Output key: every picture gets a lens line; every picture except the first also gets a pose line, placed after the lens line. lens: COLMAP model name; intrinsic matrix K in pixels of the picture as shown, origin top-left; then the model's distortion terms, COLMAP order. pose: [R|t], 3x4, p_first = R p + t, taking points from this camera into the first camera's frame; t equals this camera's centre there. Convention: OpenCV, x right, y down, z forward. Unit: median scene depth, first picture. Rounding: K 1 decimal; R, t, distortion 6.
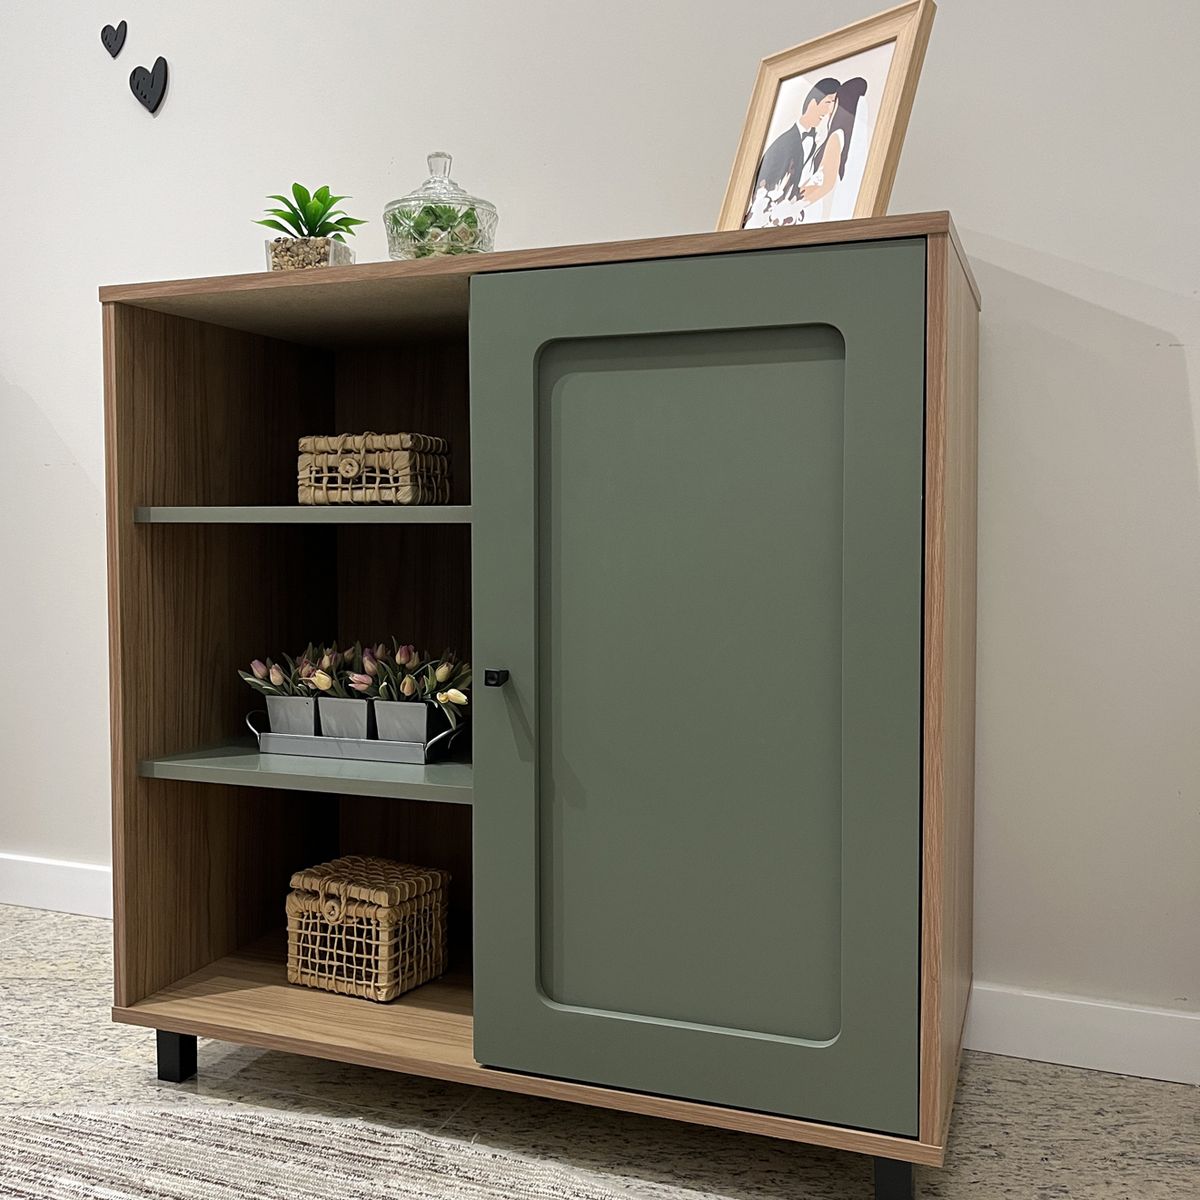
lens RADIAL K [[810.0, 0, 600.0], [0, 810.0, 600.0], [0, 0, 1]] dist [0.024847, -0.000390]
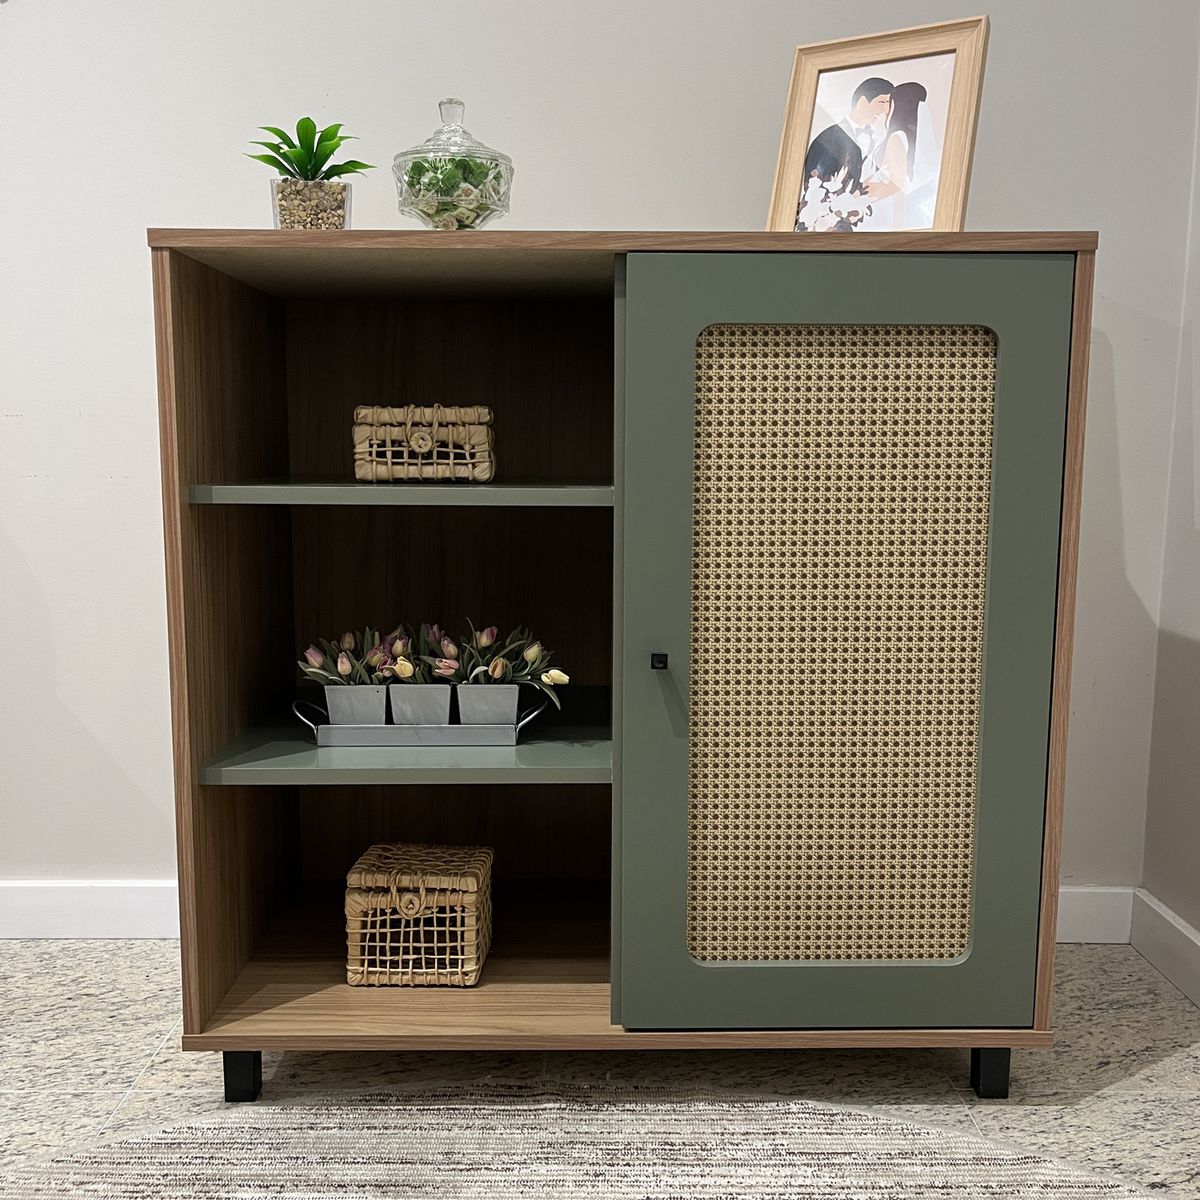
lens RADIAL K [[810.0, 0, 600.0], [0, 810.0, 600.0], [0, 0, 1]] dist [0.024847, -0.000390]
pose [[0.969372, -0.032964, 0.243375, -0.340201], [0.020088, 0.998273, 0.055200, -0.027221], [-0.244775, -0.048620, 0.968360, 0.026337]]
